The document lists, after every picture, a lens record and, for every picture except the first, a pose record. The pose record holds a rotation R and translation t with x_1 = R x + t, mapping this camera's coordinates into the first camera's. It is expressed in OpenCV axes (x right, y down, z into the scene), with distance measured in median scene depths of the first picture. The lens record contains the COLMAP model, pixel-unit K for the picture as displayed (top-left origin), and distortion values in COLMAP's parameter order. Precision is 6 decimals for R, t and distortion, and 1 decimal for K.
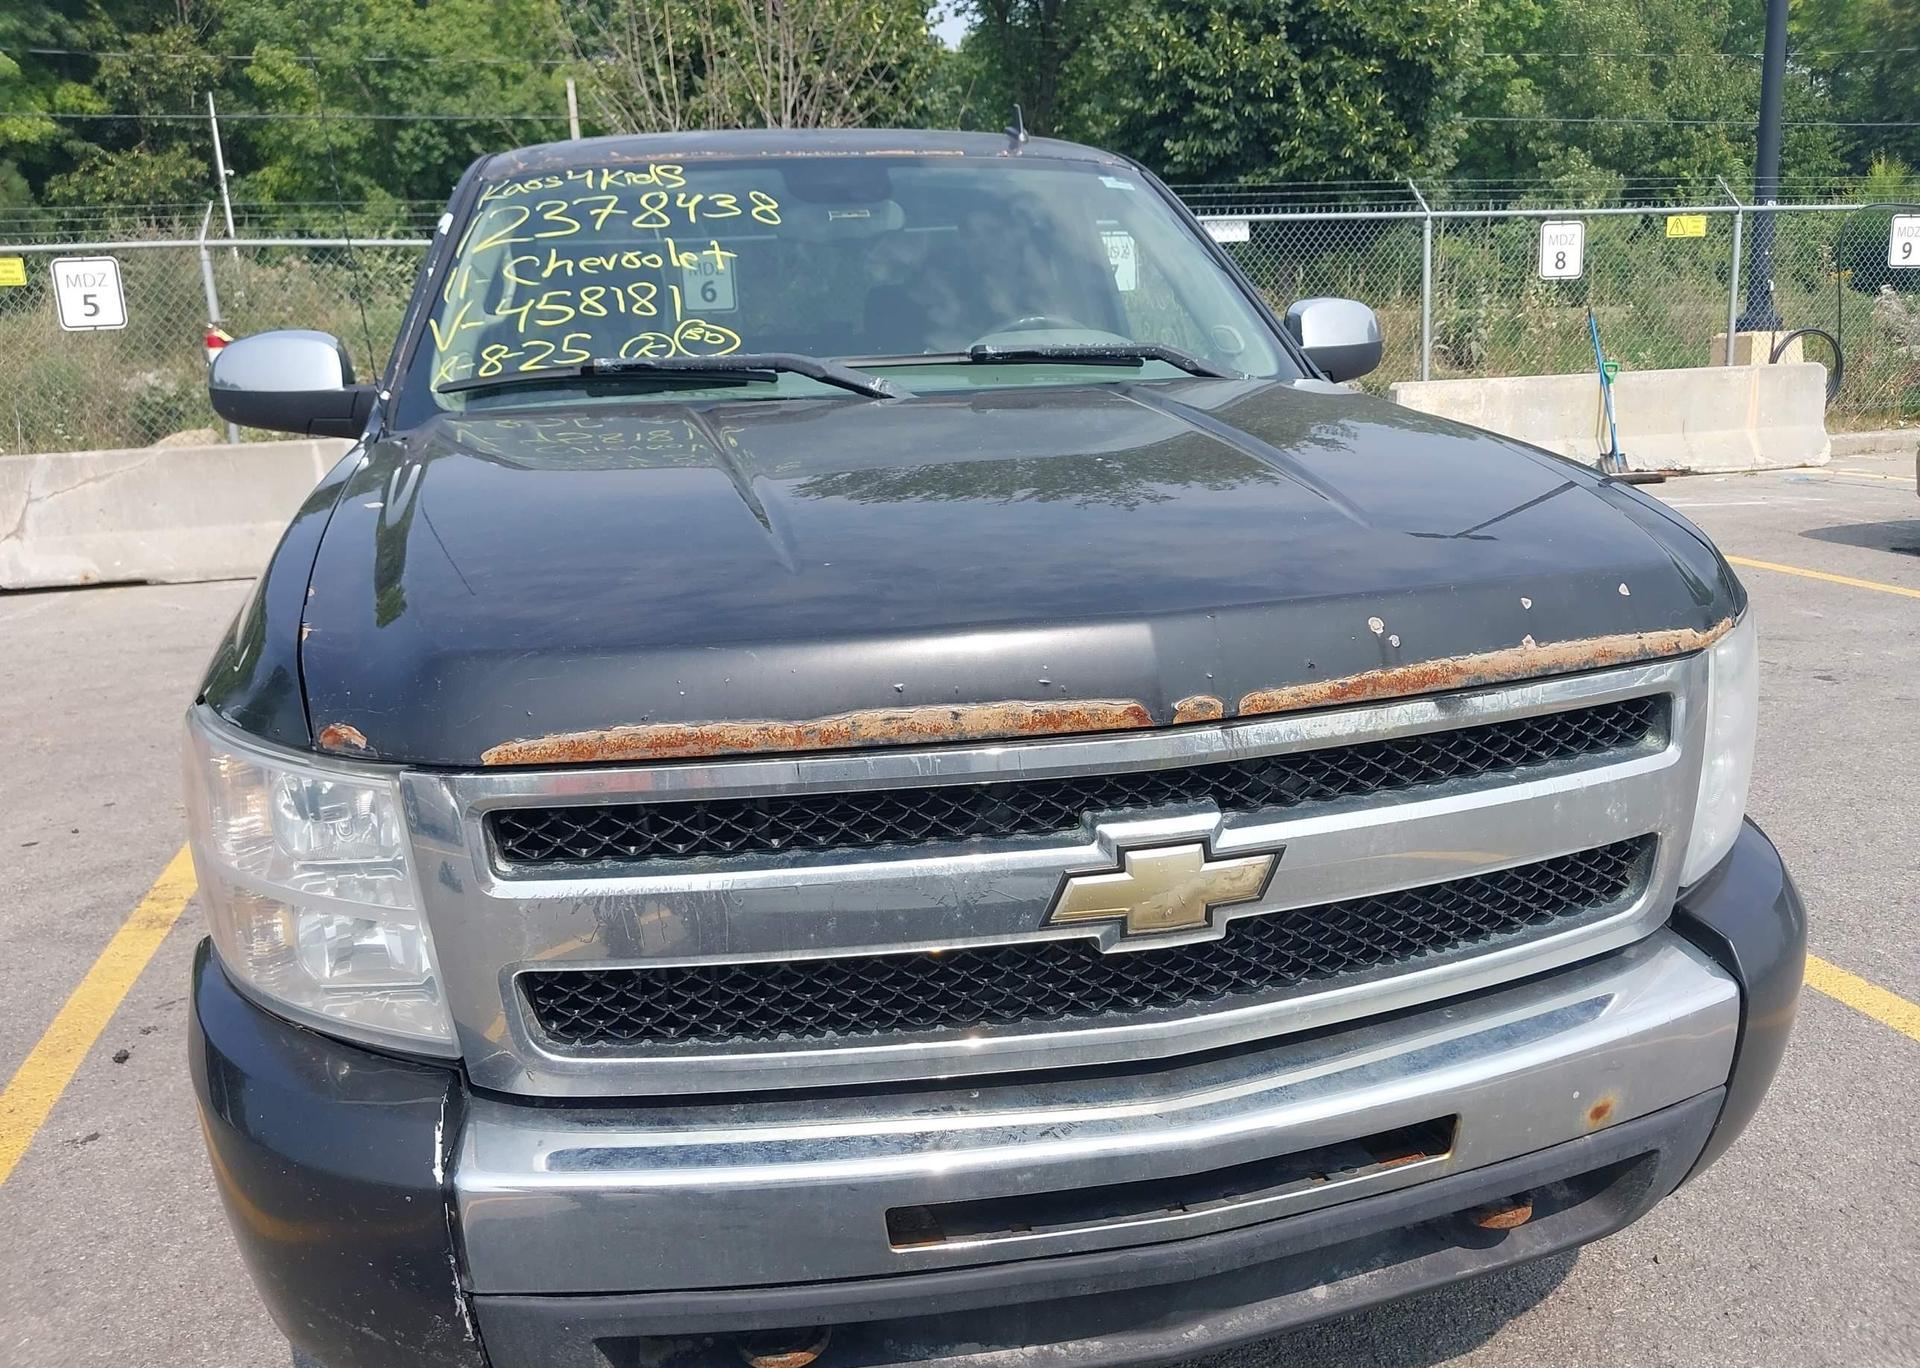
lens RADIAL K [[1490.6, 0, 975.8], [0, 1490.6, 691.5], [0, 0, 1]] dist [0.063940, -0.101949]
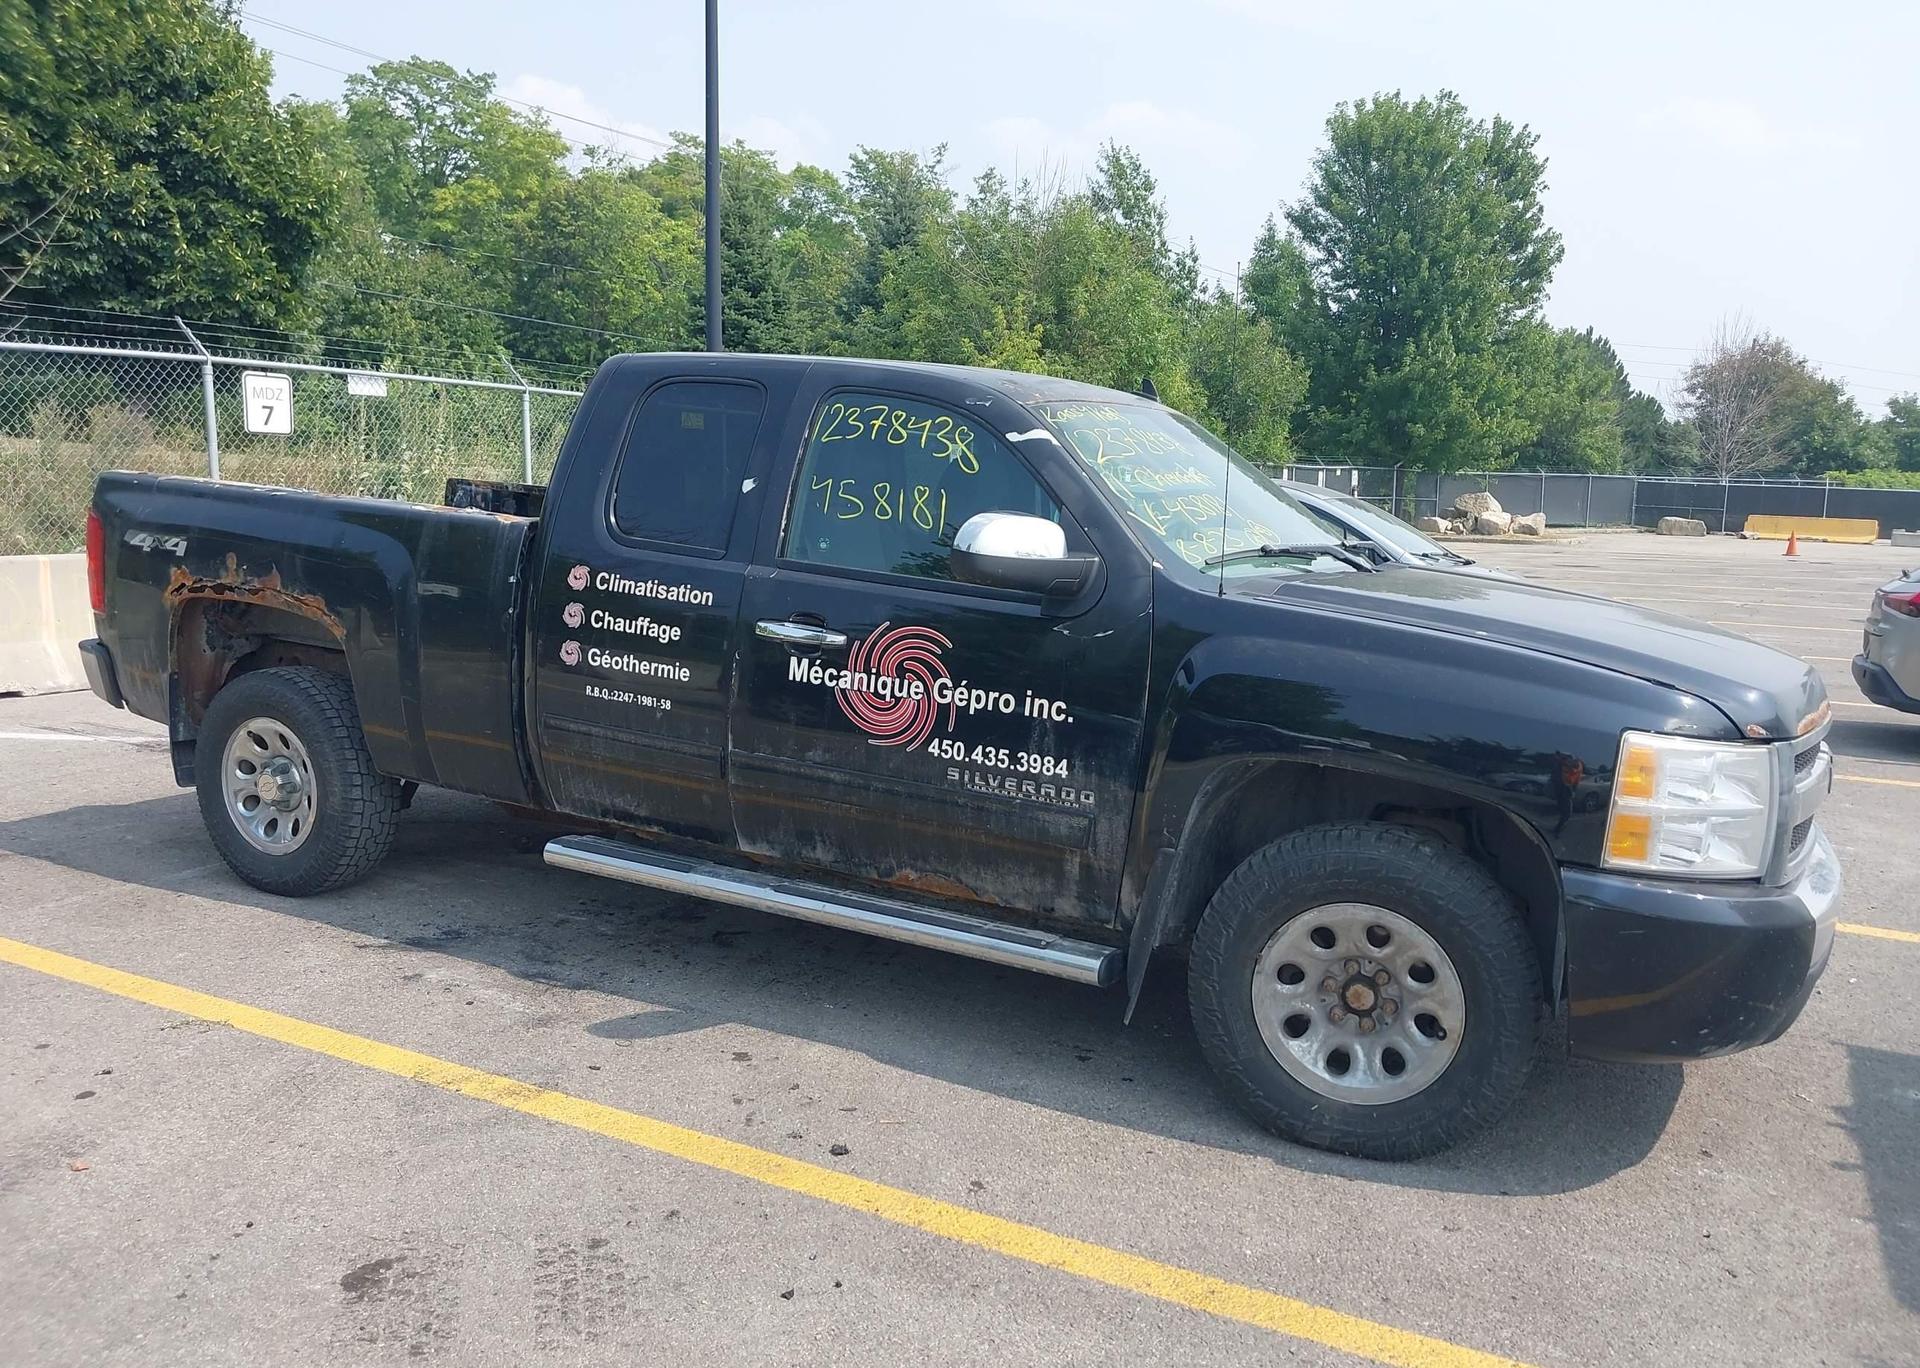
lens RADIAL K [[1482.1, 0, 980.1], [0, 1482.1, 686.8], [0, 0, 1]] dist [0.086472, -0.122230]
pose [[0.663705, -0.041040, 0.746868, -0.171015], [0.115219, 0.992186, -0.047870, -0.003617], [-0.739067, 0.117825, 0.663247, 0.021646]]
